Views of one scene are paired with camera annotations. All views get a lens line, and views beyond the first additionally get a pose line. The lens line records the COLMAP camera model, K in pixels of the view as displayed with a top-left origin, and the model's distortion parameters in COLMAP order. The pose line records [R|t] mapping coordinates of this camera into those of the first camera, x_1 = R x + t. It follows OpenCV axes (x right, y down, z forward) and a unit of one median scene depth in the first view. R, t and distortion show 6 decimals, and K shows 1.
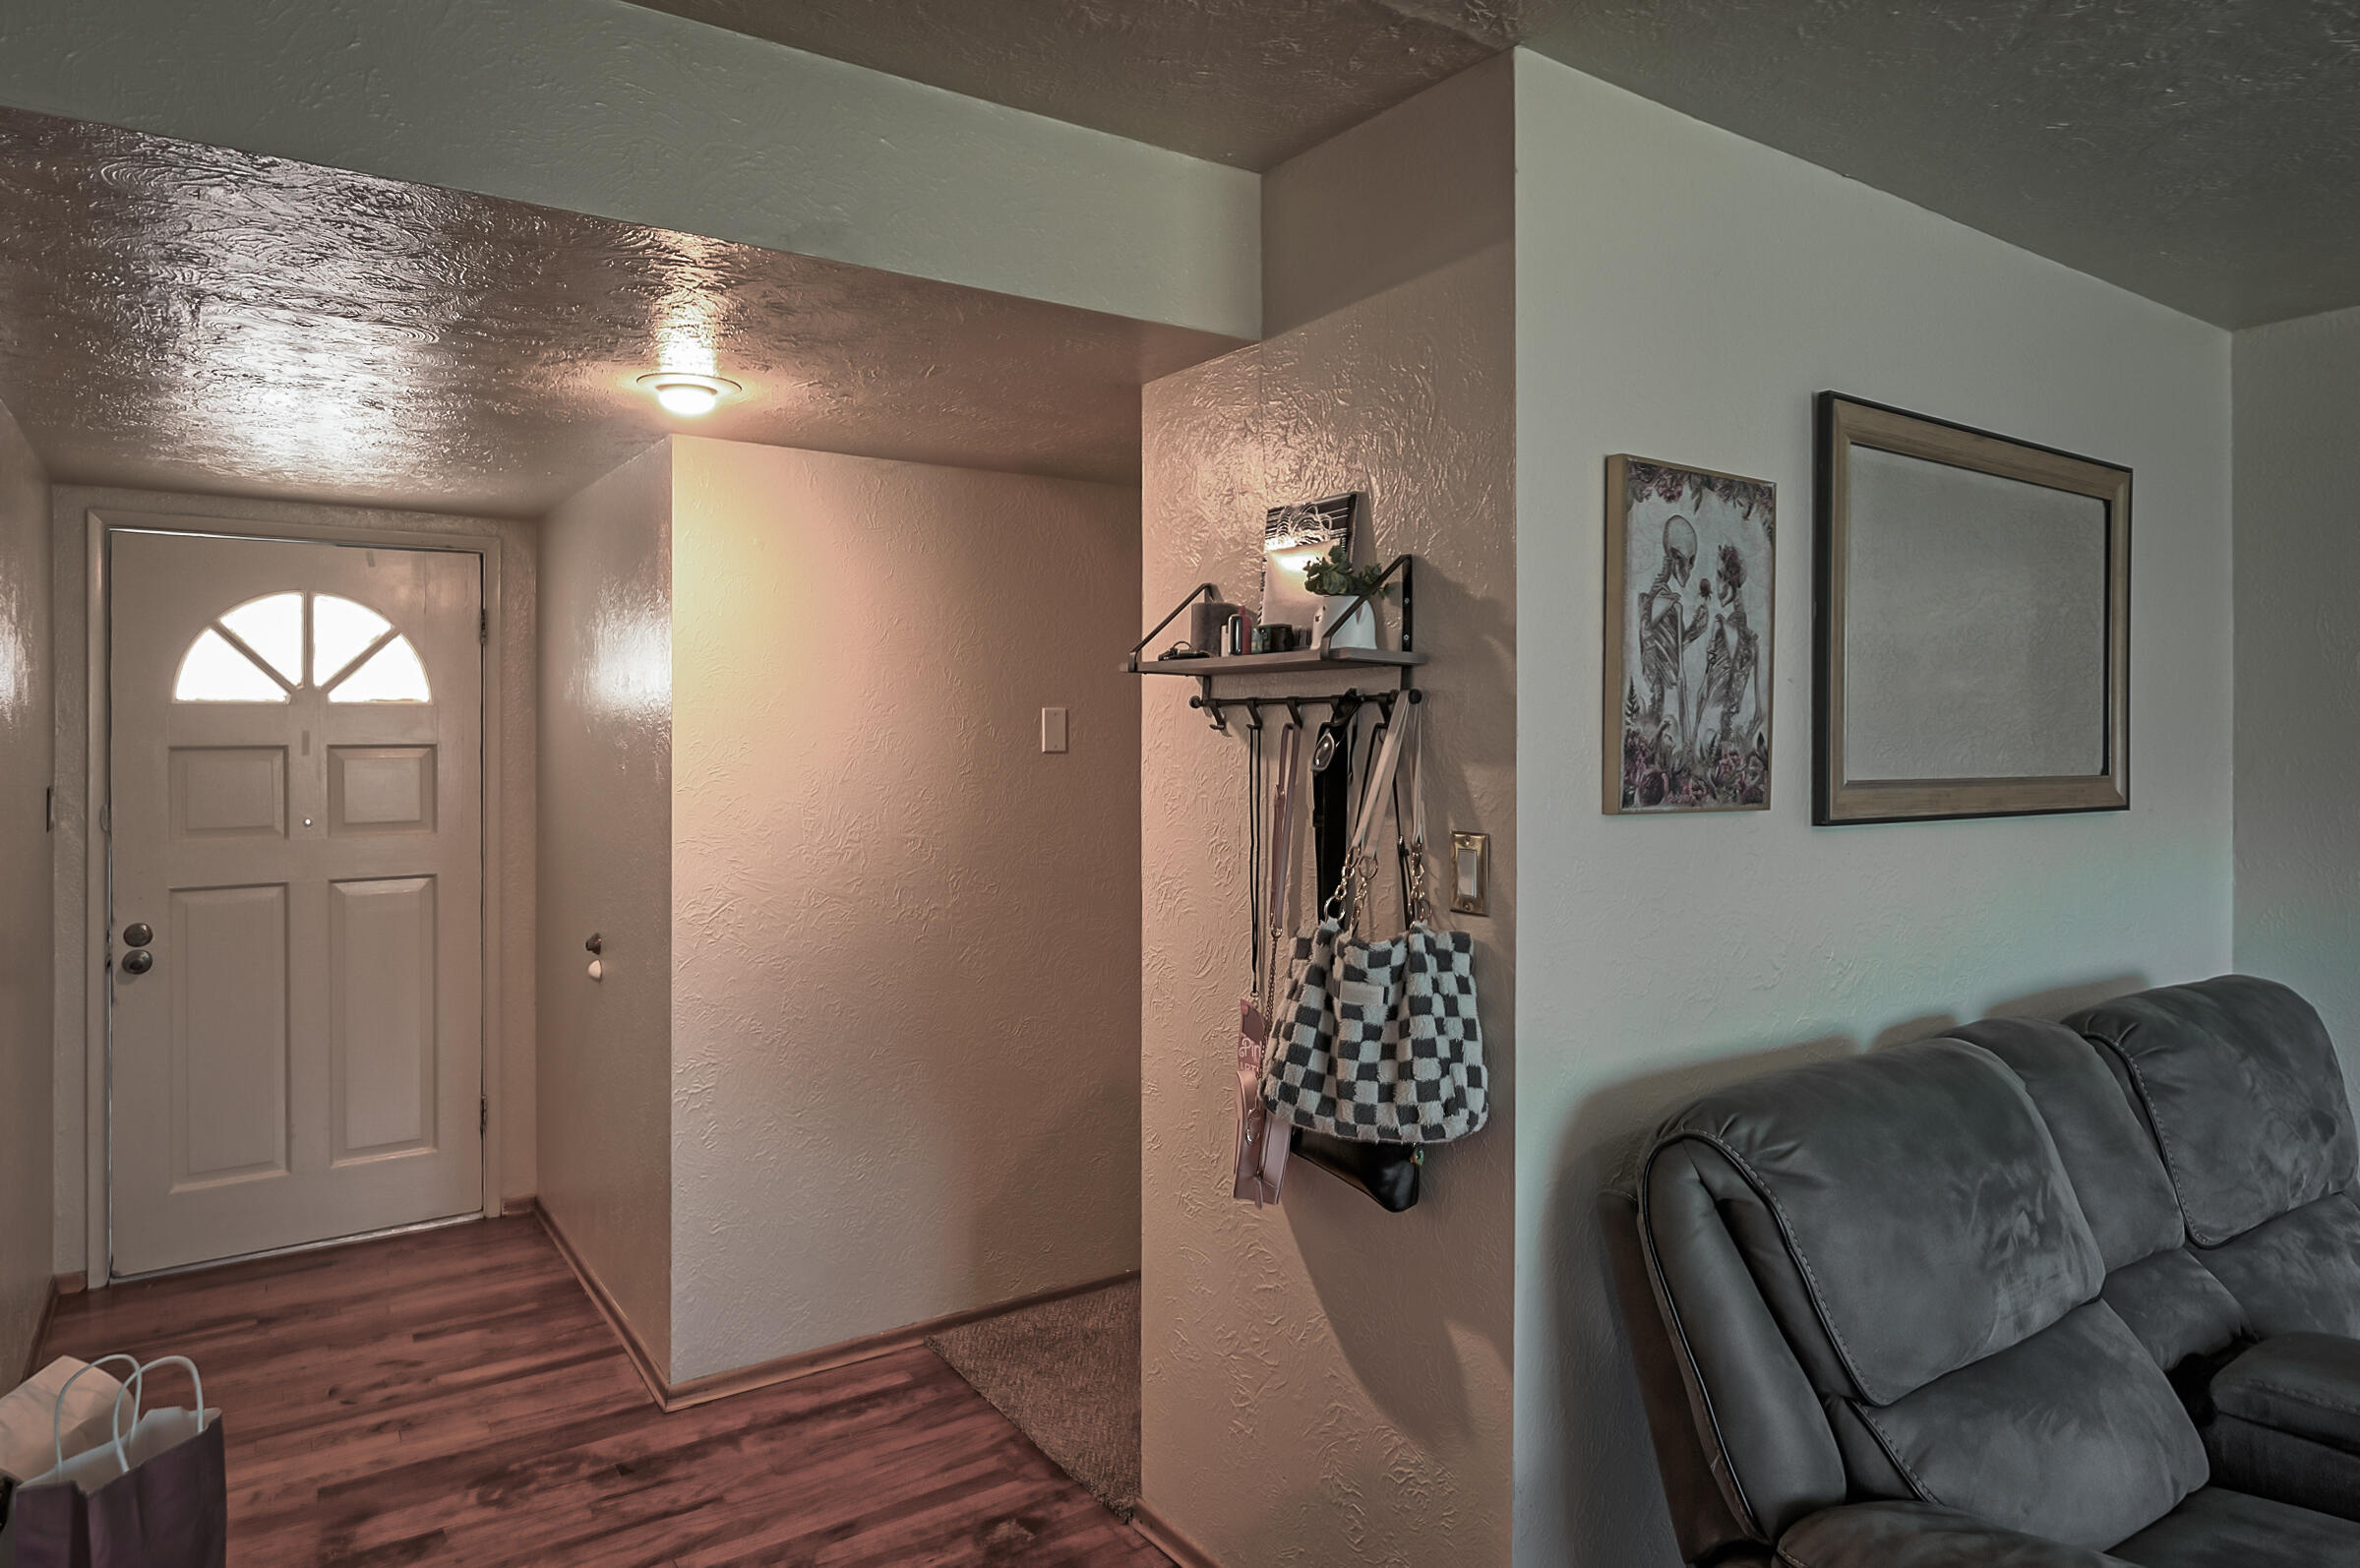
lens RADIAL K [[1422.9, 0, 1190.3], [0, 1422.9, 738.5], [0, 0, 1]] dist [0.005302, -0.000436]
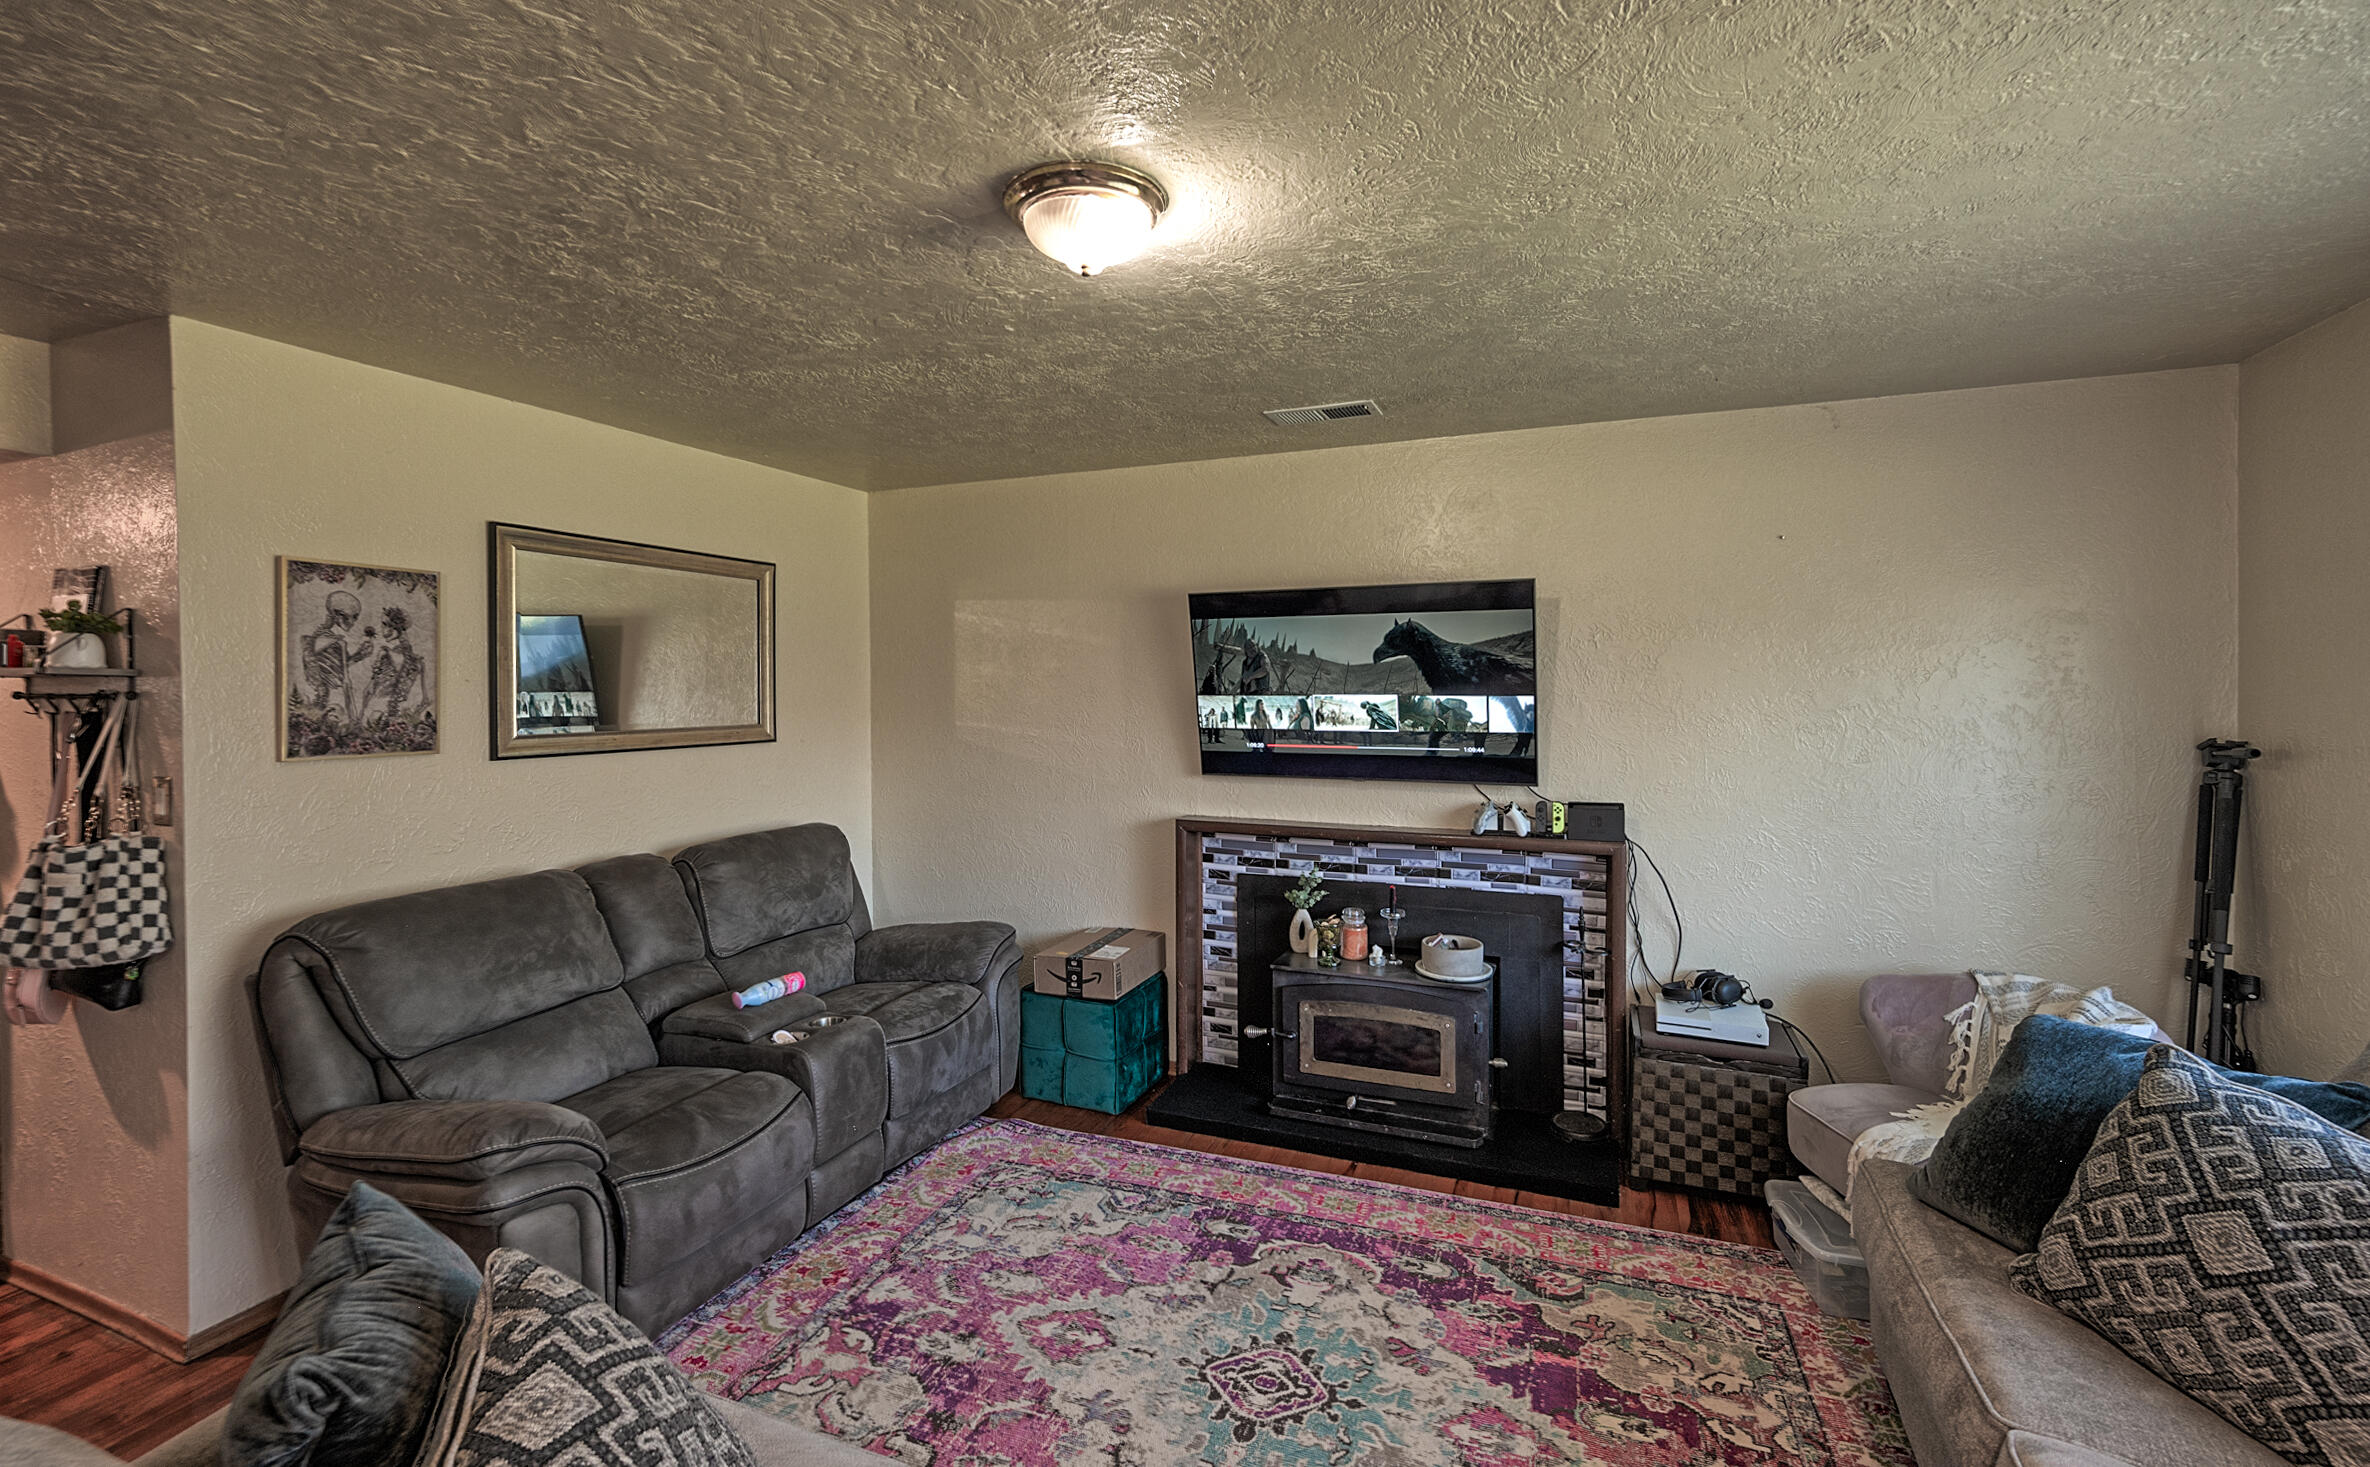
lens RADIAL K [[1028.8, 0, 1200.5], [0, 1028.8, 697.3], [0, 0, 1]] dist [-0.000060, 0.000203]
pose [[0.835628, -0.015125, 0.549087, 0.537341], [0.010229, 0.999876, 0.011975, -0.029147], [-0.549200, -0.004390, 0.835679, -0.666395]]
